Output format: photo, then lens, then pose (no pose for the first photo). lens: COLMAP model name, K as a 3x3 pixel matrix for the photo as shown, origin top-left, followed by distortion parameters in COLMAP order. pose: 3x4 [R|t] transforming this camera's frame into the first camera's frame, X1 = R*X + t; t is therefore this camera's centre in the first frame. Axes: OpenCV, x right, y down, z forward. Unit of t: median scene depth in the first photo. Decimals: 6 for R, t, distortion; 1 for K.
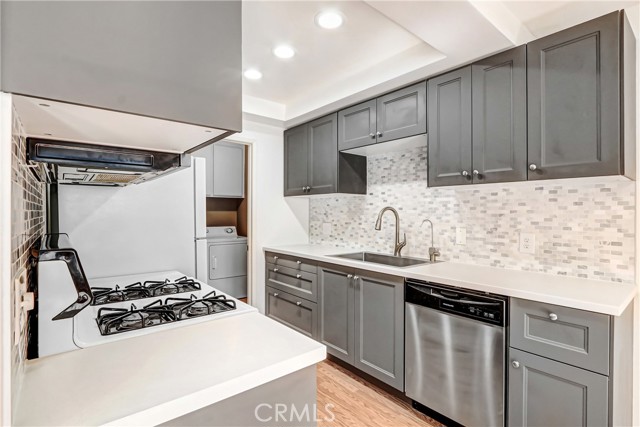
lens RADIAL K [[314.3, 0, 320.2], [0, 314.3, 217.5], [0, 0, 1]] dist [-0.015464, 0.000102]
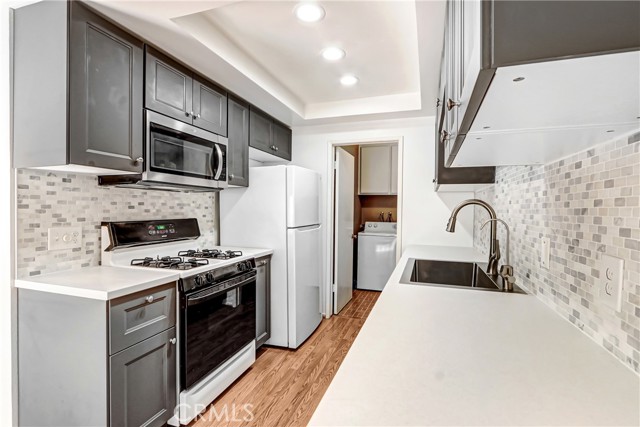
lens RADIAL K [[293.0, 0, 320.0], [0, 293.0, 213.5], [0, 0, 1]] dist [-0.000424, -0.000108]
pose [[0.506604, 0.009582, -0.862126, 0.742266], [-0.012659, 0.999913, 0.003675, -0.001283], [0.862086, 0.009052, 0.506681, 0.463622]]
